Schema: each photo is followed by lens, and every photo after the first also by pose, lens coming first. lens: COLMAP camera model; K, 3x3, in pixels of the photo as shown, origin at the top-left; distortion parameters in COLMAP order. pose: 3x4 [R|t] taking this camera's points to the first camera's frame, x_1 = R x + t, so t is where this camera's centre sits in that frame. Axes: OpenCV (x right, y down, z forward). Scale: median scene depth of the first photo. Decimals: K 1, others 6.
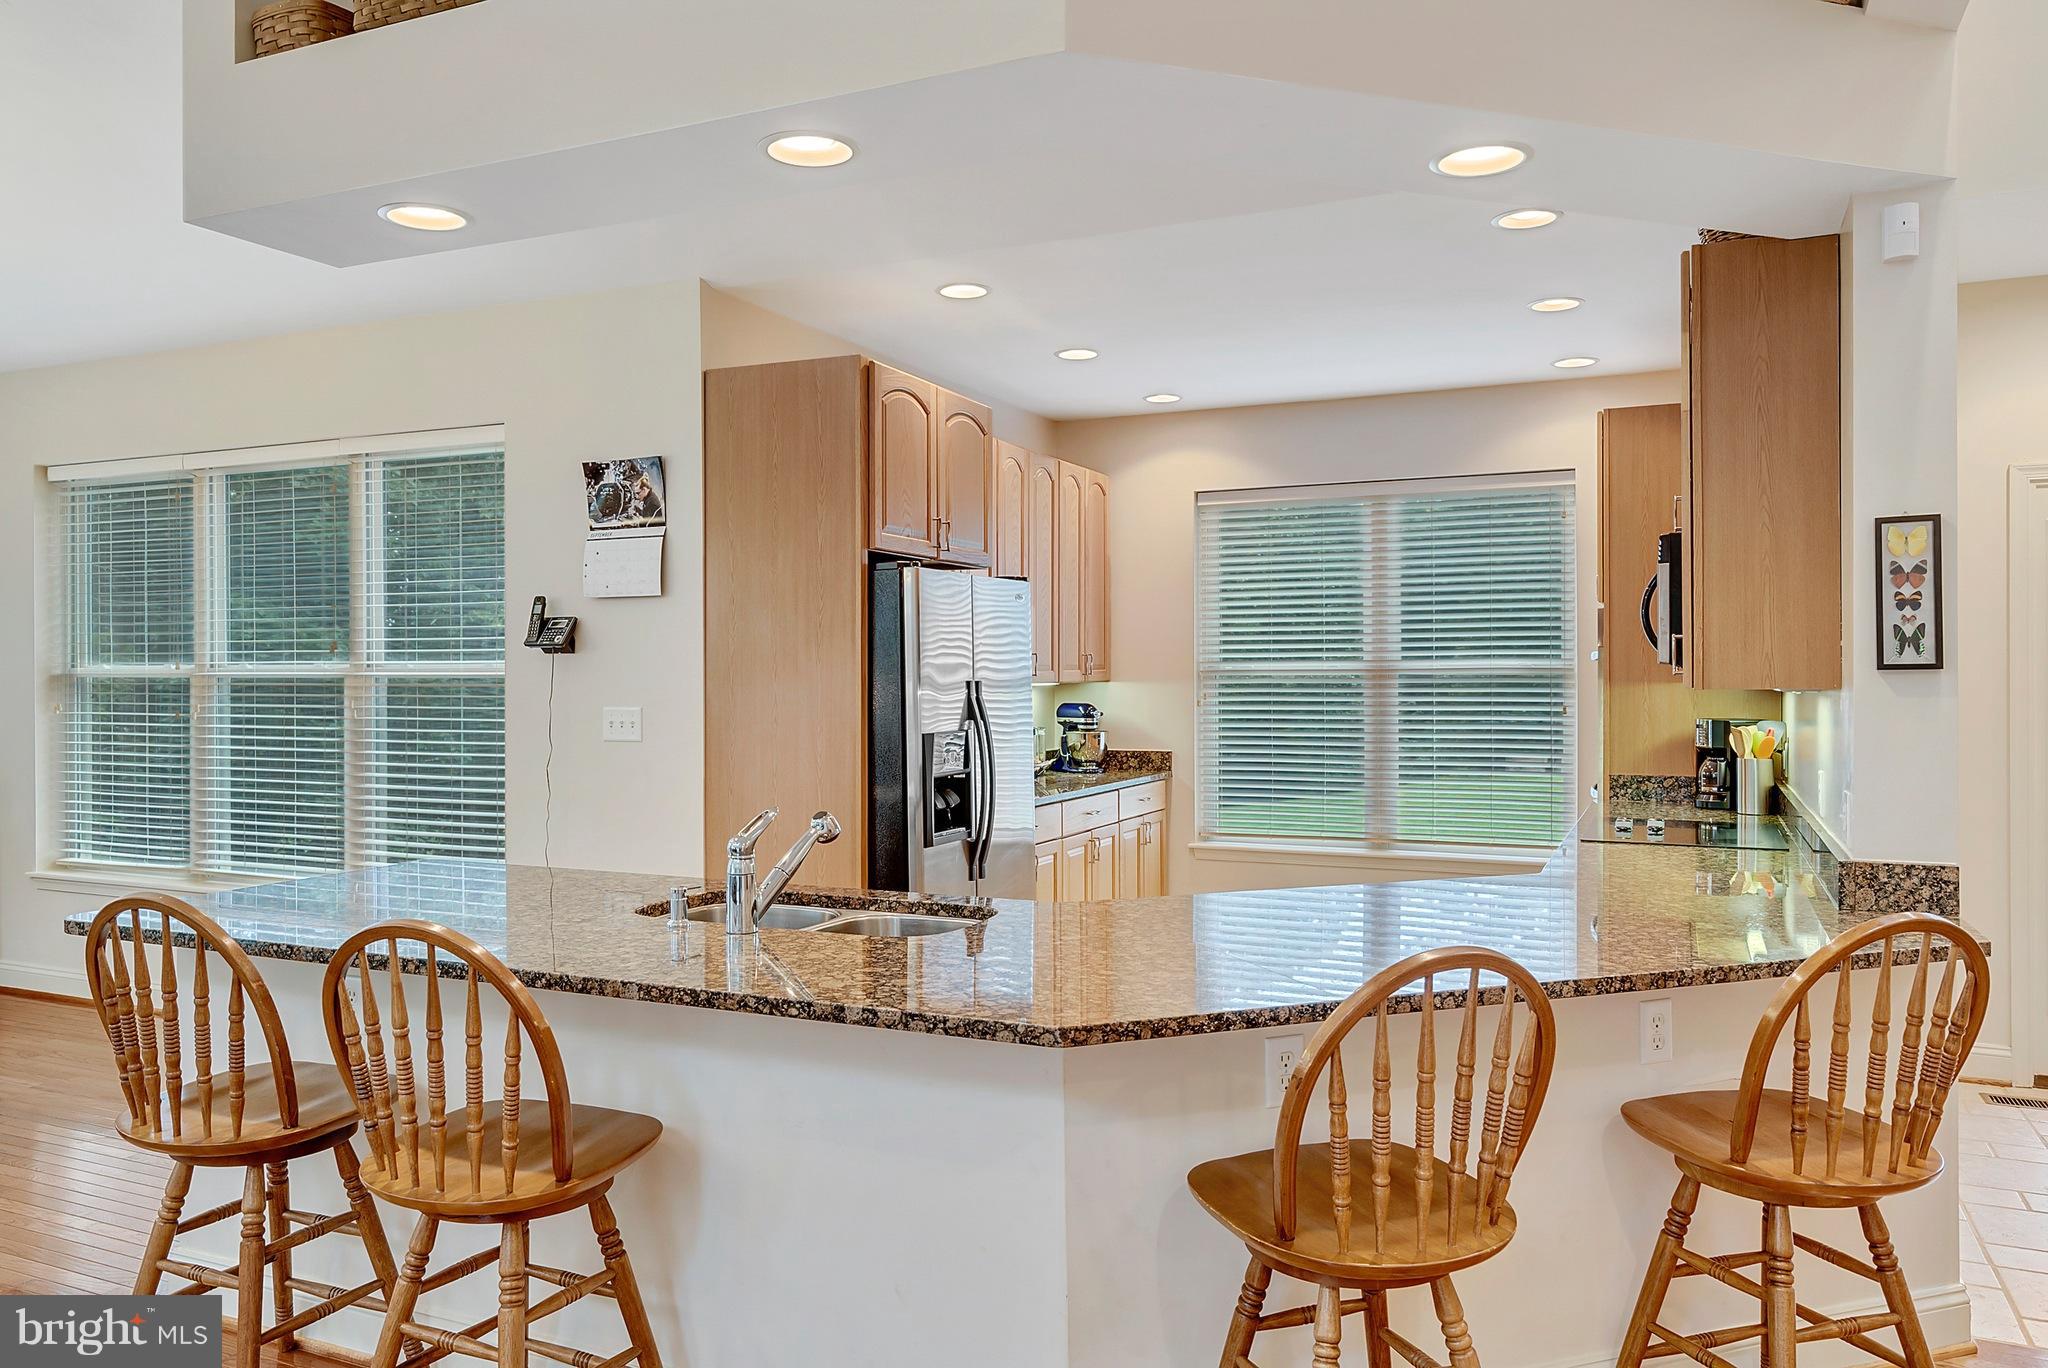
lens RADIAL K [[1460.5, 0, 1007.7], [0, 1460.5, 684.2], [0, 0, 1]] dist [0.008630, 0.002206]
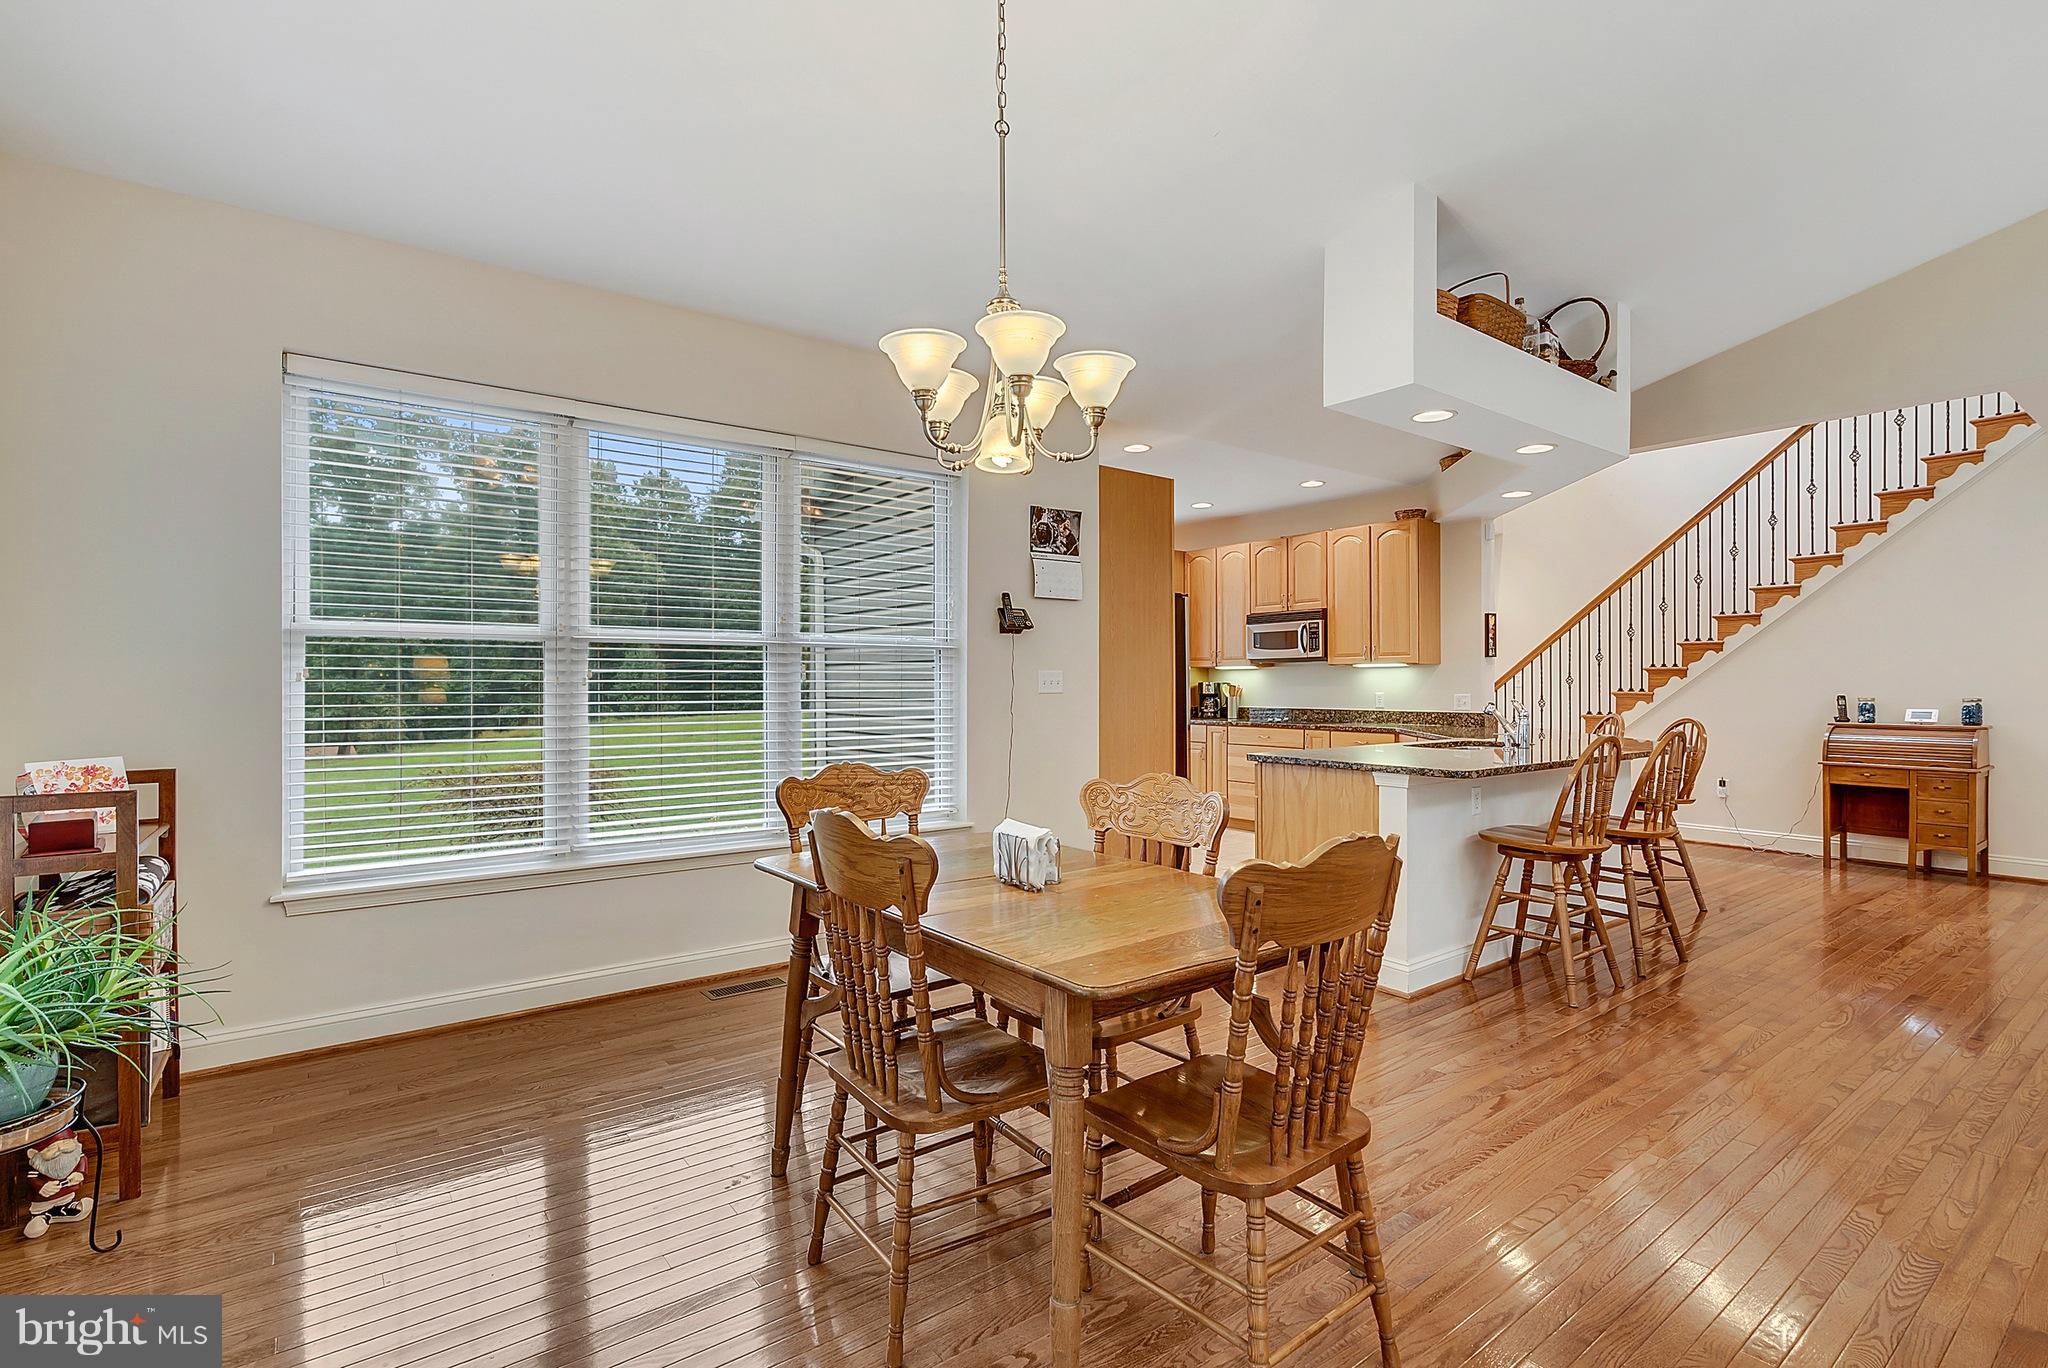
lens RADIAL K [[934.1, 0, 1024.0], [0, 934.1, 684.0], [0, 0, 1]] dist [0.000891, 0.000428]
pose [[0.466465, -0.000016, 0.884540, -1.143760], [0.007586, 0.999963, -0.003983, 0.032801], [-0.884507, 0.008568, 0.466448, 0.577784]]
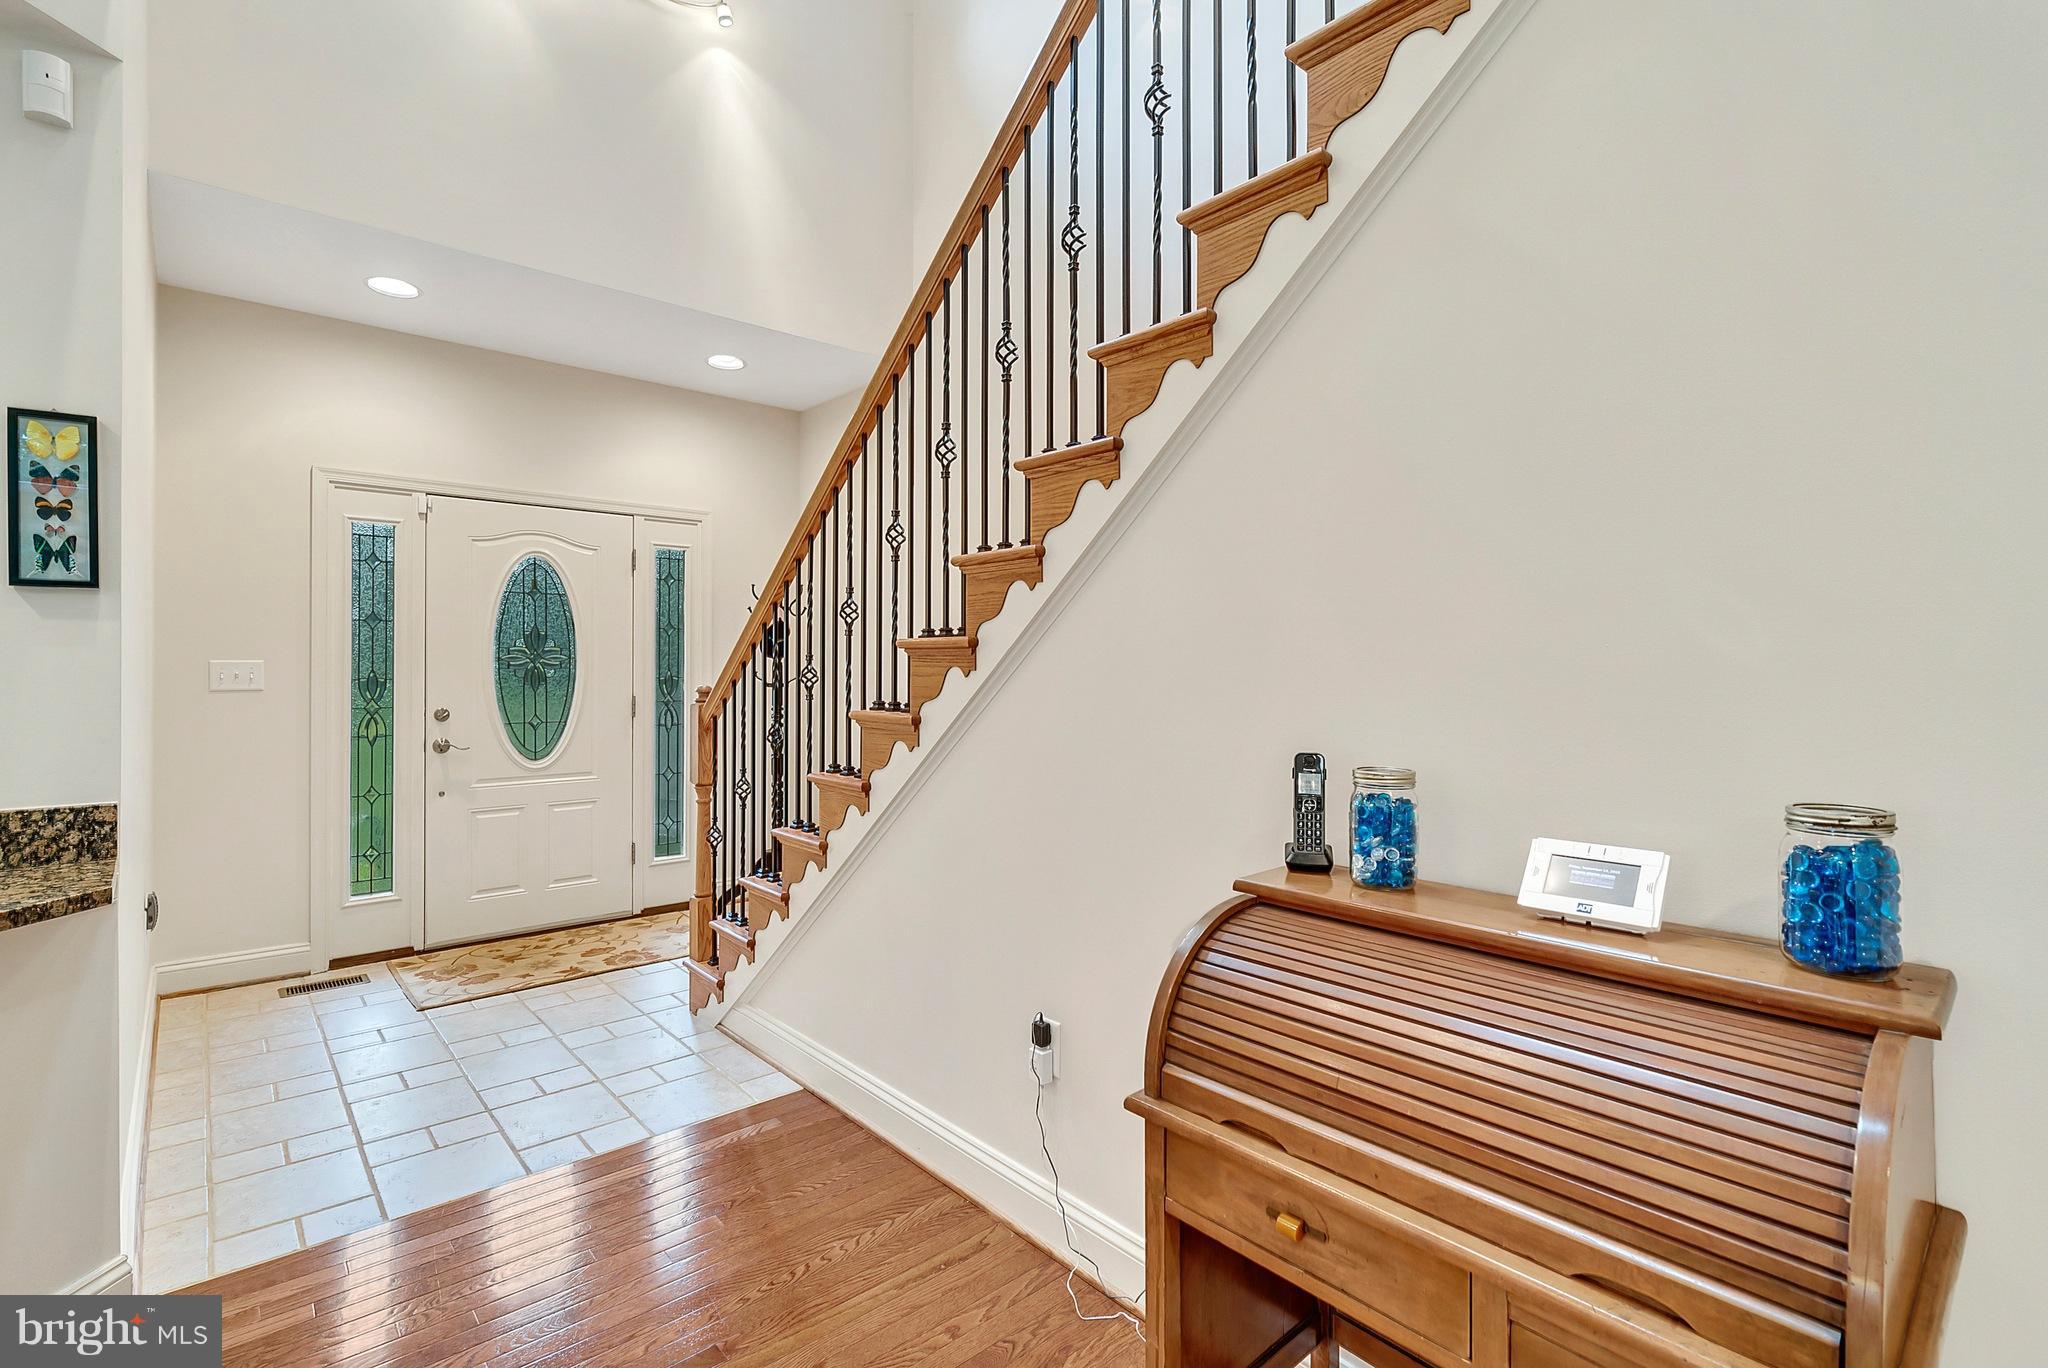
lens RADIAL K [[946.7, 0, 1009.2], [0, 946.7, 674.8], [0, 0, 1]] dist [-0.003821, 0.000112]
pose [[0.406908, -0.000753, 0.913469, 0.201602], [0.002050, 0.999998, -0.000089, 0.026778], [-0.913467, 0.001909, 0.406909, 0.150535]]
